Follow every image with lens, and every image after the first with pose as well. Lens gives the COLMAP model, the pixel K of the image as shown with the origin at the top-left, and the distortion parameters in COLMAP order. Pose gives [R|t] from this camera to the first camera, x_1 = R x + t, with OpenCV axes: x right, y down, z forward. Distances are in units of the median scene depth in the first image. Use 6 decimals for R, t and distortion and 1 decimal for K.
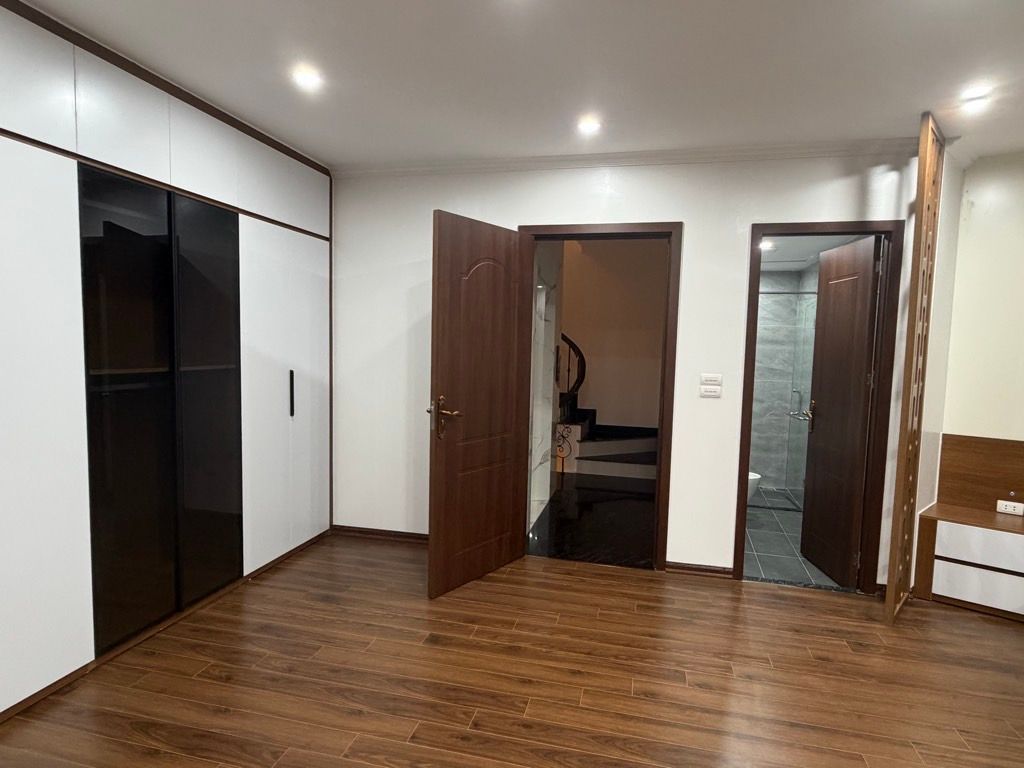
lens RADIAL K [[571.2, 0, 507.6], [0, 571.2, 386.8], [0, 0, 1]] dist [-0.001644, 0.000151]
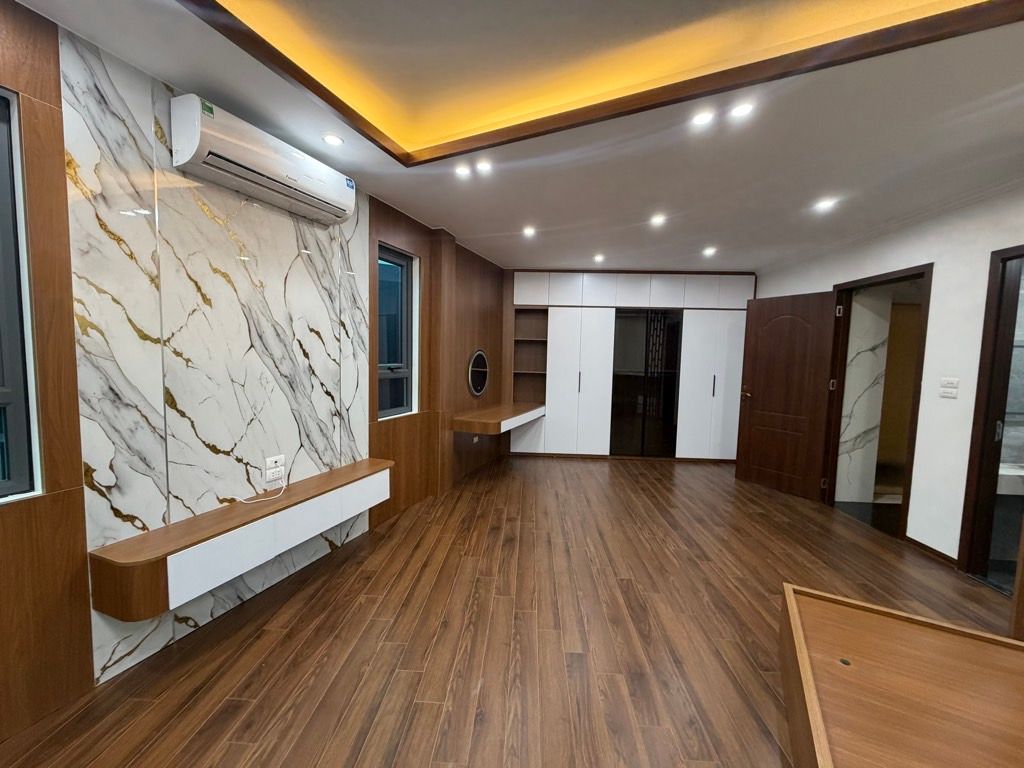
lens RADIAL K [[419.2, 0, 512.0], [0, 419.2, 384.0], [0, 0, 1]] dist [-0.001430, -0.000172]
pose [[0.192555, 0.047320, -0.980145, 1.080121], [-0.085022, 0.995885, 0.031377, 0.022990], [0.977596, 0.077292, 0.195786, -0.050523]]
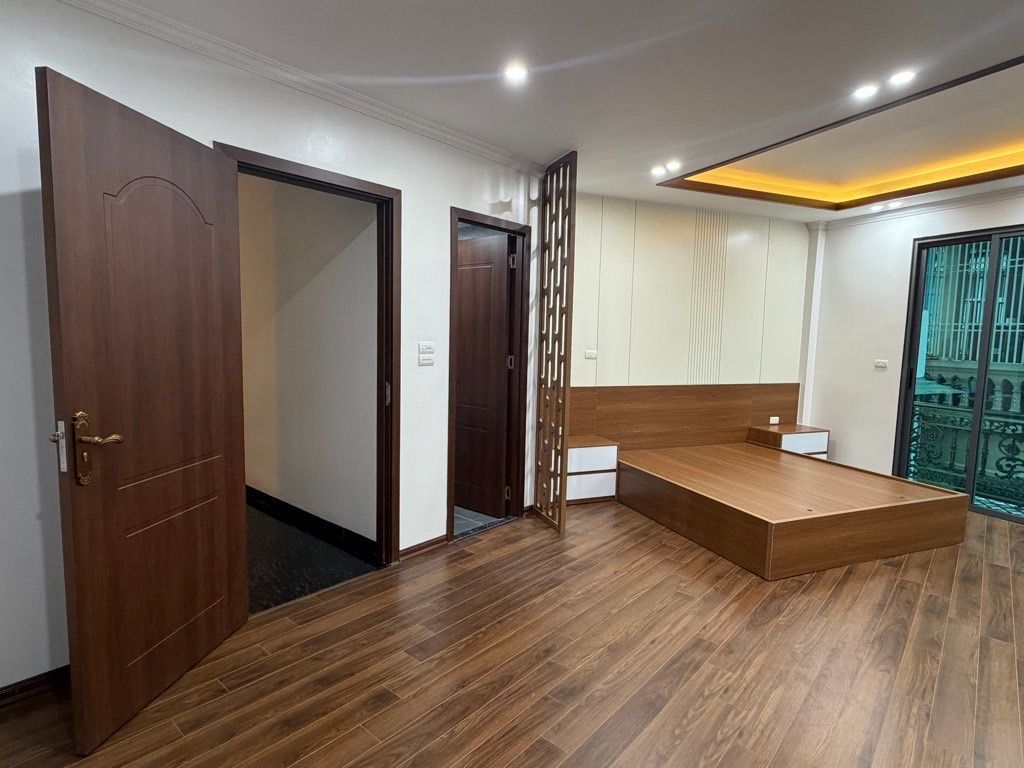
lens RADIAL K [[559.4, 0, 510.8], [0, 559.4, 391.3], [0, 0, 1]] dist [-0.004009, -0.001039]
pose [[0.460961, -0.105470, 0.881130, -0.471479], [0.052415, 0.994415, 0.091609, -0.037772], [-0.885871, 0.003957, 0.463915, 0.439536]]
